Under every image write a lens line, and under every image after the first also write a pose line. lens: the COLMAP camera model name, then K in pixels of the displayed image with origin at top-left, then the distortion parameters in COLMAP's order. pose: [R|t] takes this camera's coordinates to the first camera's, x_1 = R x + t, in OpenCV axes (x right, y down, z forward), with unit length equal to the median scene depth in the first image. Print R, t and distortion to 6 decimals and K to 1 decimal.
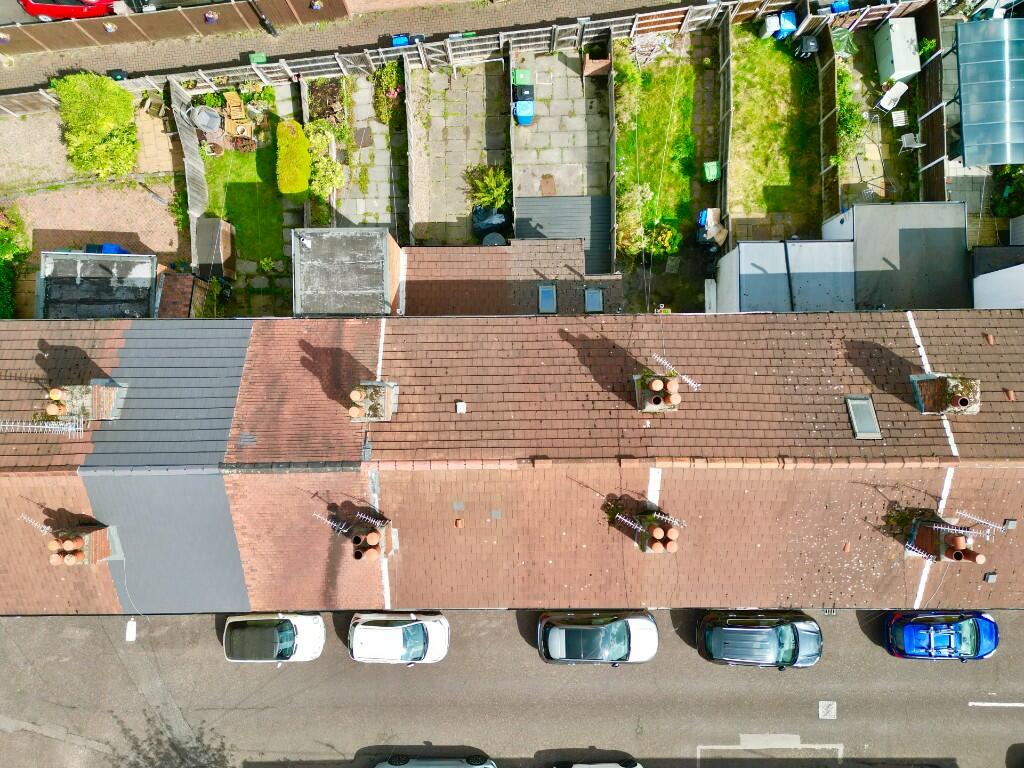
lens RADIAL K [[723.7, 0, 514.6], [0, 723.7, 382.7], [0, 0, 1]] dist [0.092930, -0.101674]
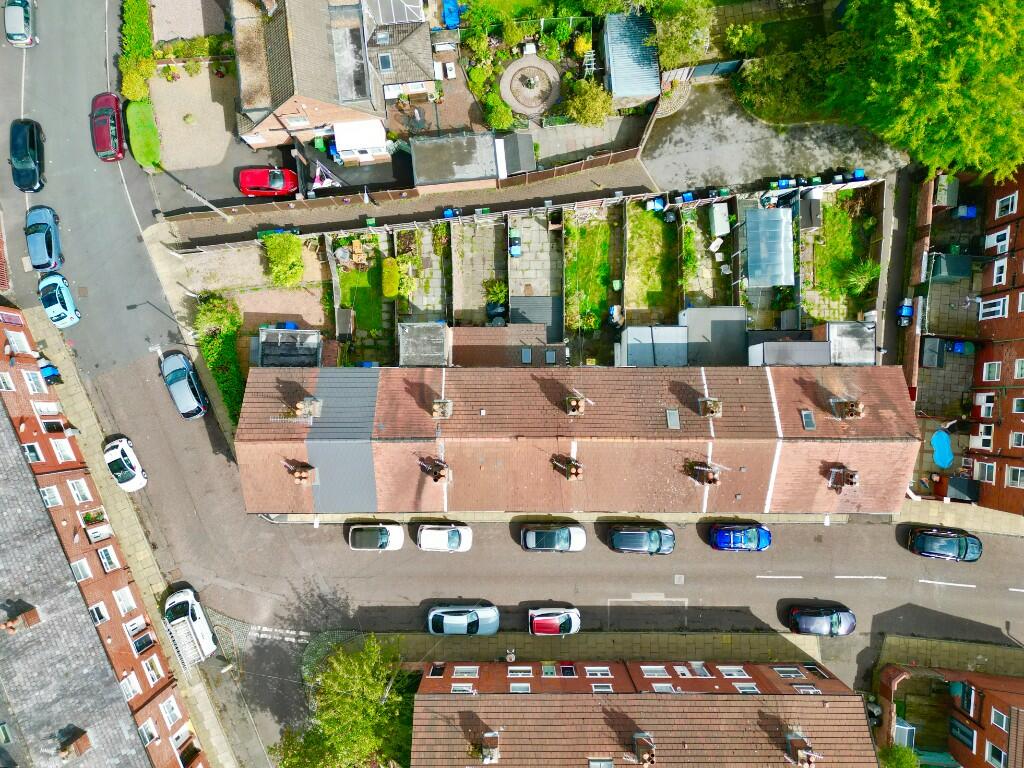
lens RADIAL K [[723.7, 0, 514.6], [0, 723.7, 382.7], [0, 0, 1]] dist [0.092930, -0.101674]
pose [[0.999970, 0.007365, 0.002273, 0.009146], [-0.007353, 0.999959, -0.005290, -0.031537], [-0.002312, 0.005273, 0.999983, -0.826873]]
